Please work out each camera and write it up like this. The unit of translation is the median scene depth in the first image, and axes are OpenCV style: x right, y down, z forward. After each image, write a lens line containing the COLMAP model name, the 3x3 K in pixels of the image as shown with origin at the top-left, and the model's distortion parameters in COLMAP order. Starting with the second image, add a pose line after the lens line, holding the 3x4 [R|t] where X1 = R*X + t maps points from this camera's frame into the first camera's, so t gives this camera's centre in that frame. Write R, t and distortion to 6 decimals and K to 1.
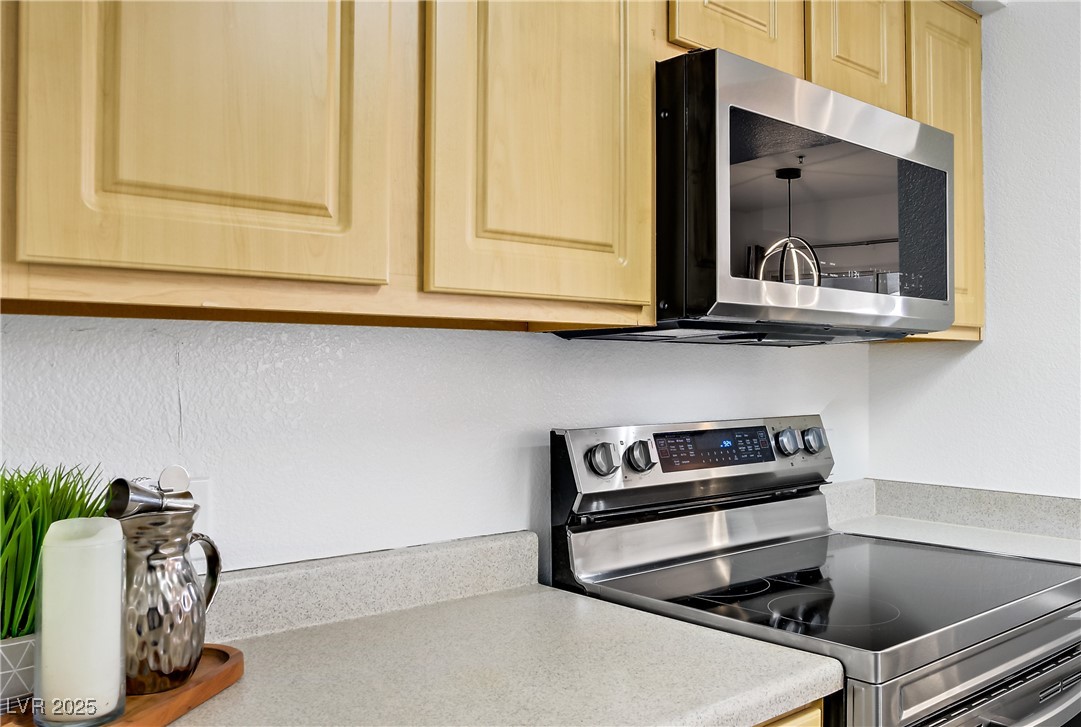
lens RADIAL K [[955.2, 0, 544.2], [0, 955.2, 361.7], [0, 0, 1]] dist [-0.044292, -0.024071]
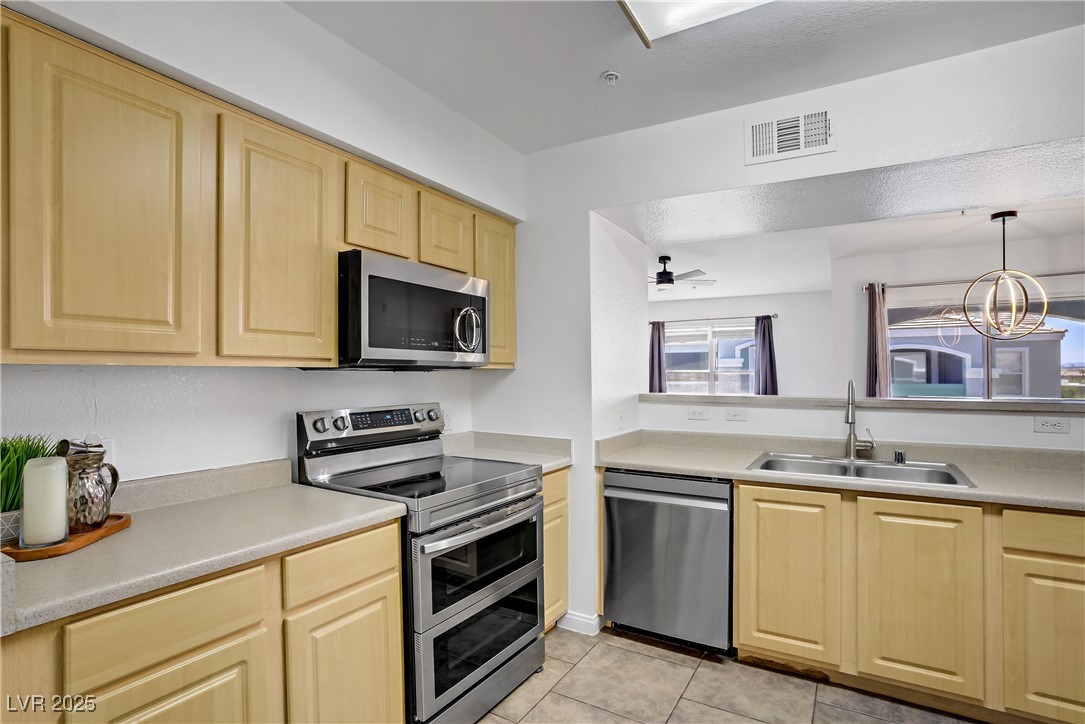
lens RADIAL K [[564.3, 0, 535.6], [0, 564.3, 383.7], [0, 0, 1]] dist [-0.017270, 0.008262]
pose [[0.955172, -0.000933, 0.296049, 0.178546], [-0.008955, 0.999446, 0.032040, -0.048442], [-0.295915, -0.033254, 0.954635, -0.469029]]
